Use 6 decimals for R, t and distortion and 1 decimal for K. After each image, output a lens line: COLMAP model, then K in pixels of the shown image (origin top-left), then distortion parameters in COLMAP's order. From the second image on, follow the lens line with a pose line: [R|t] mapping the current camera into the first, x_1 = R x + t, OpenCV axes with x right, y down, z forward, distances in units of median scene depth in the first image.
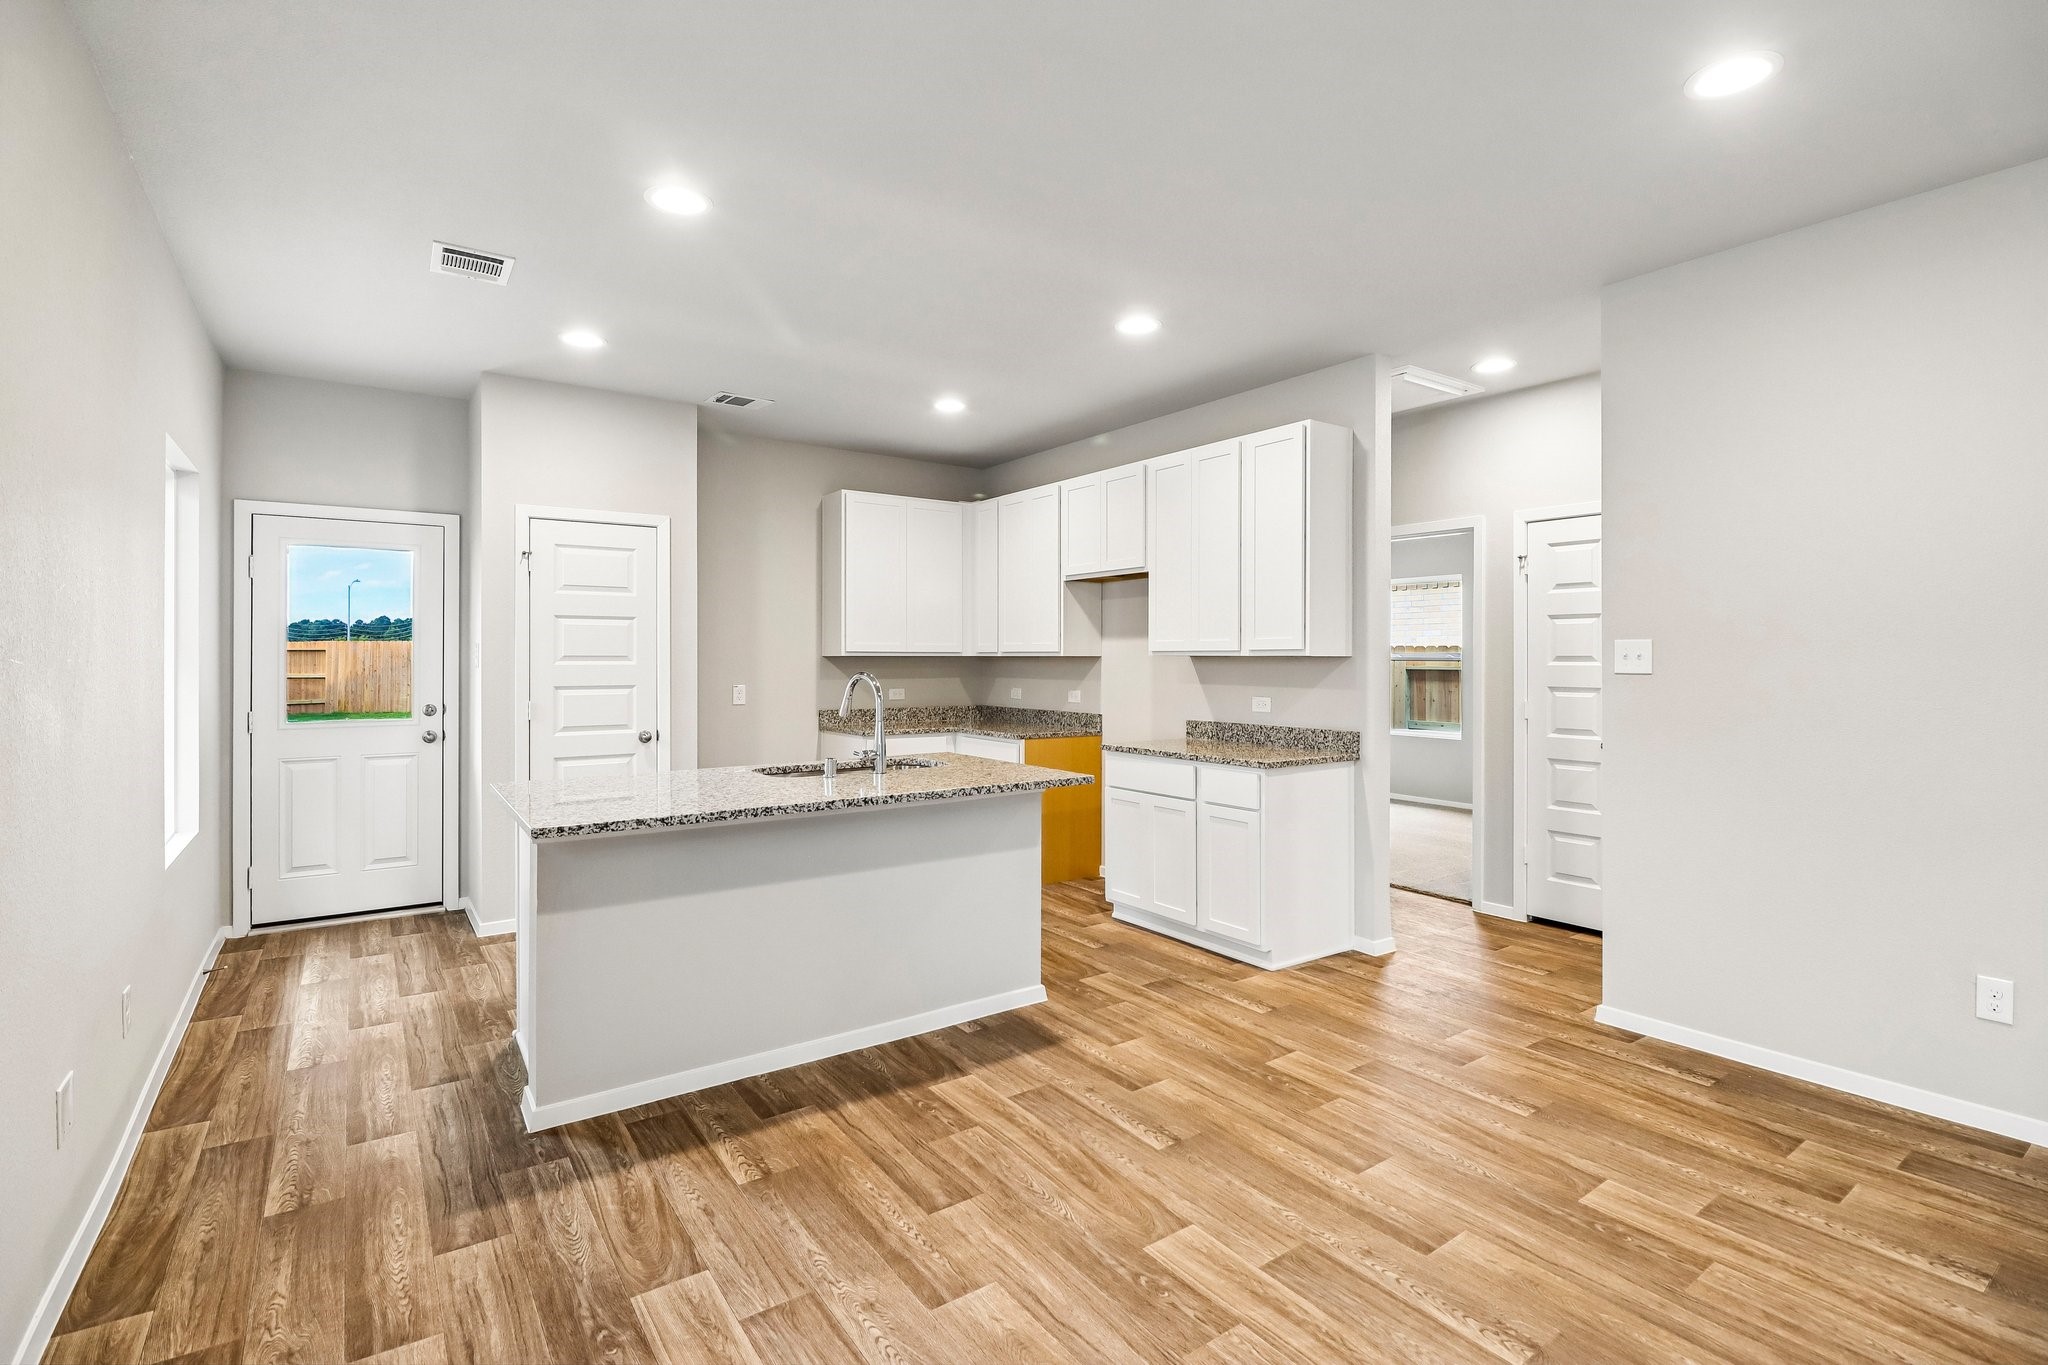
lens RADIAL K [[949.0, 0, 1021.3], [0, 949.0, 651.2], [0, 0, 1]] dist [-0.009776, -0.008417]
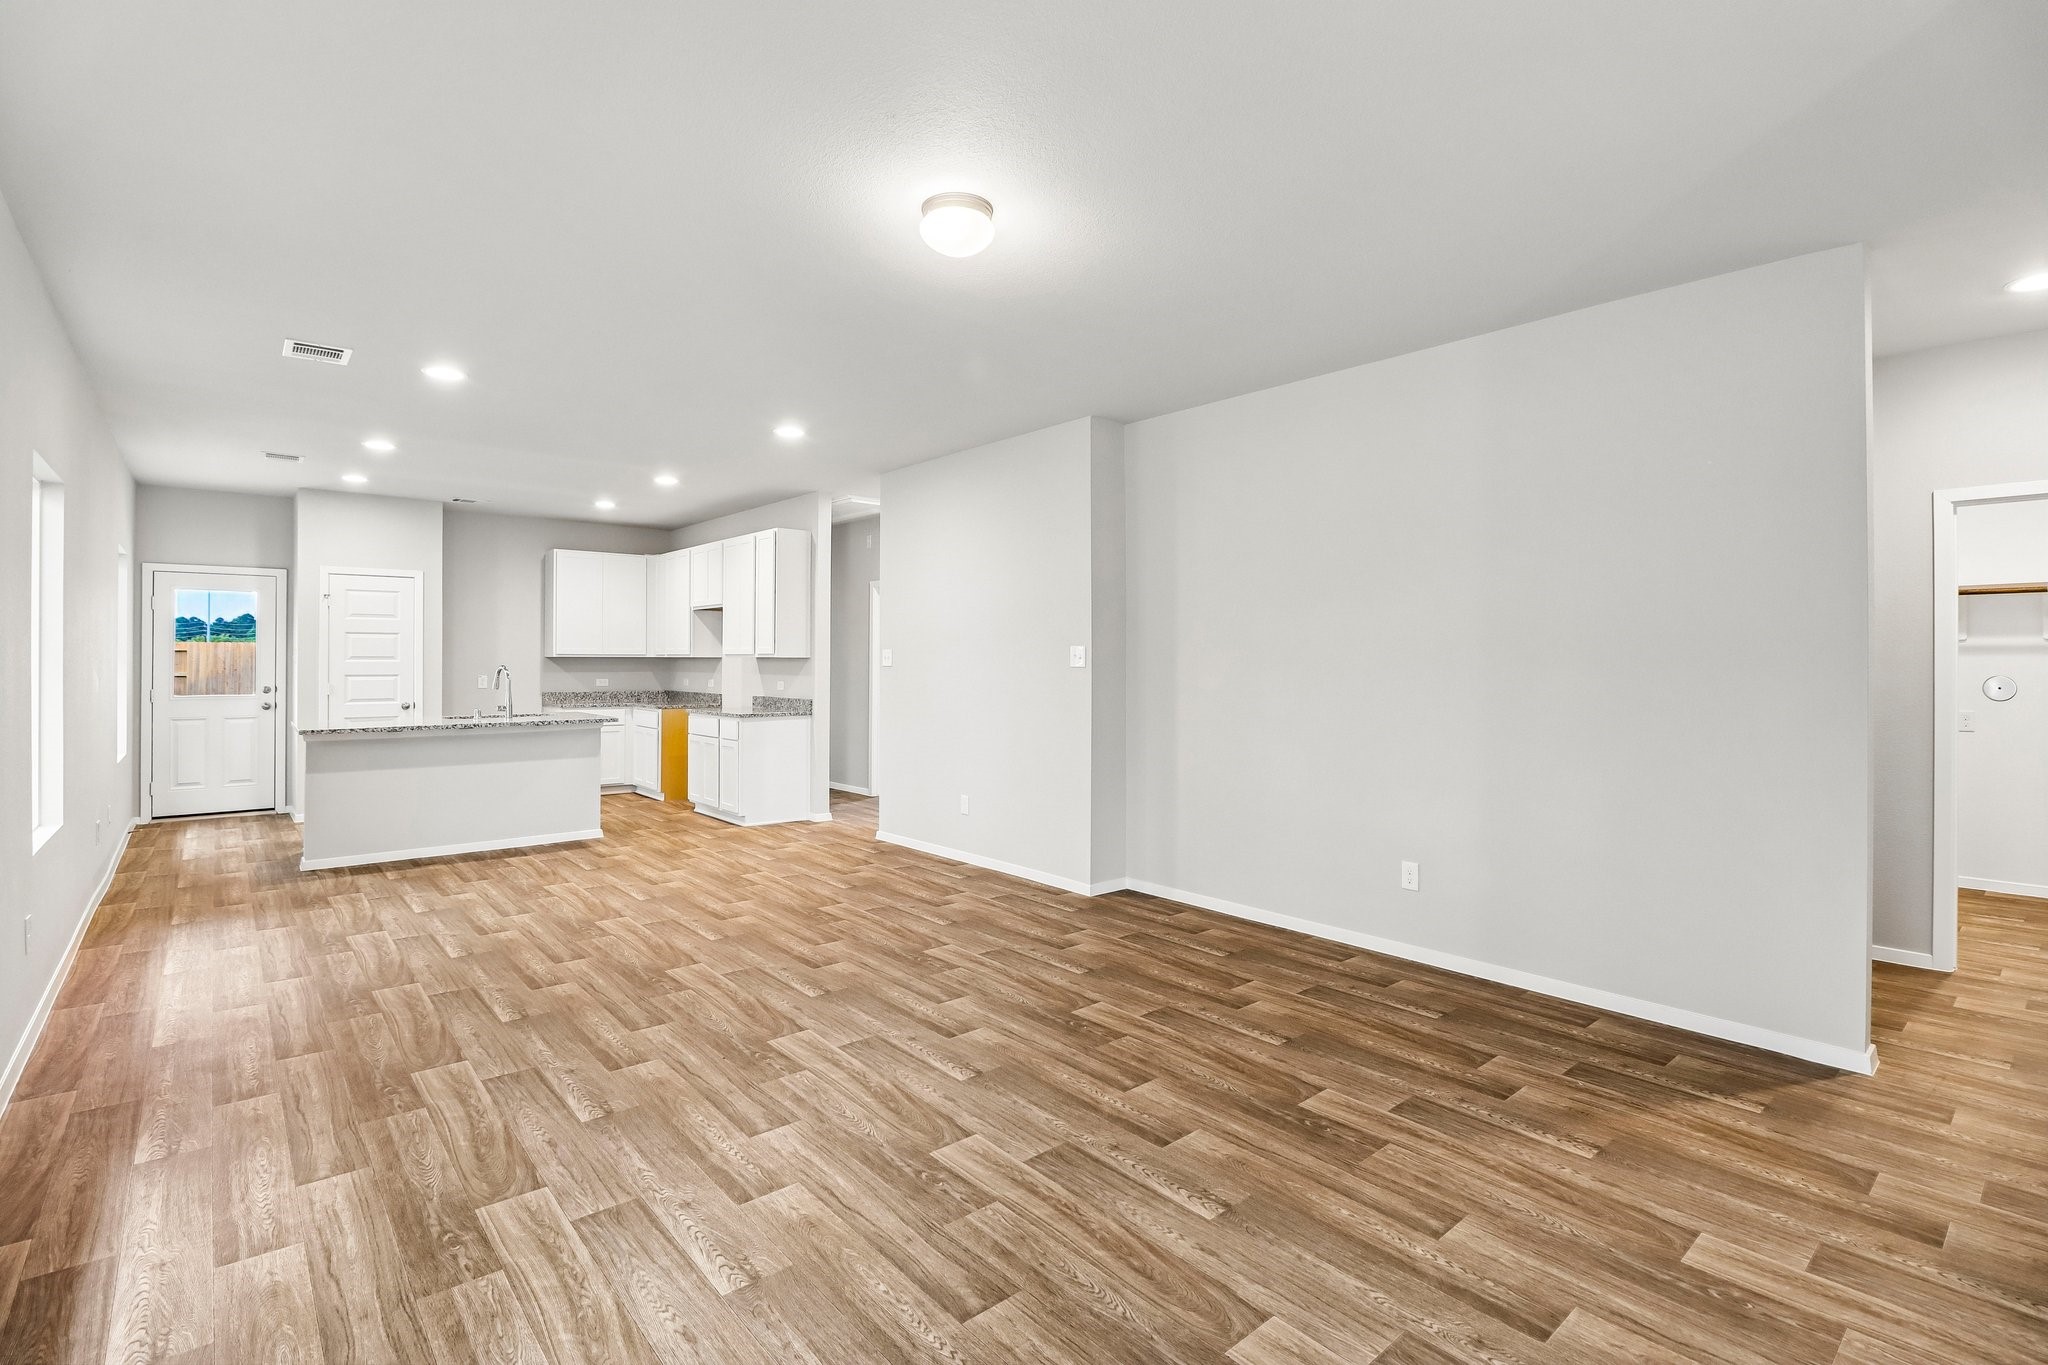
lens RADIAL K [[949.0, 0, 1040.8], [0, 949.0, 665.7], [0, 0, 1]] dist [-0.009776, -0.008417]
pose [[0.994327, 0.000906, 0.106367, 0.158282], [-0.002198, 0.999925, 0.012034, -0.000496], [-0.106348, -0.012199, 0.994254, -0.224955]]
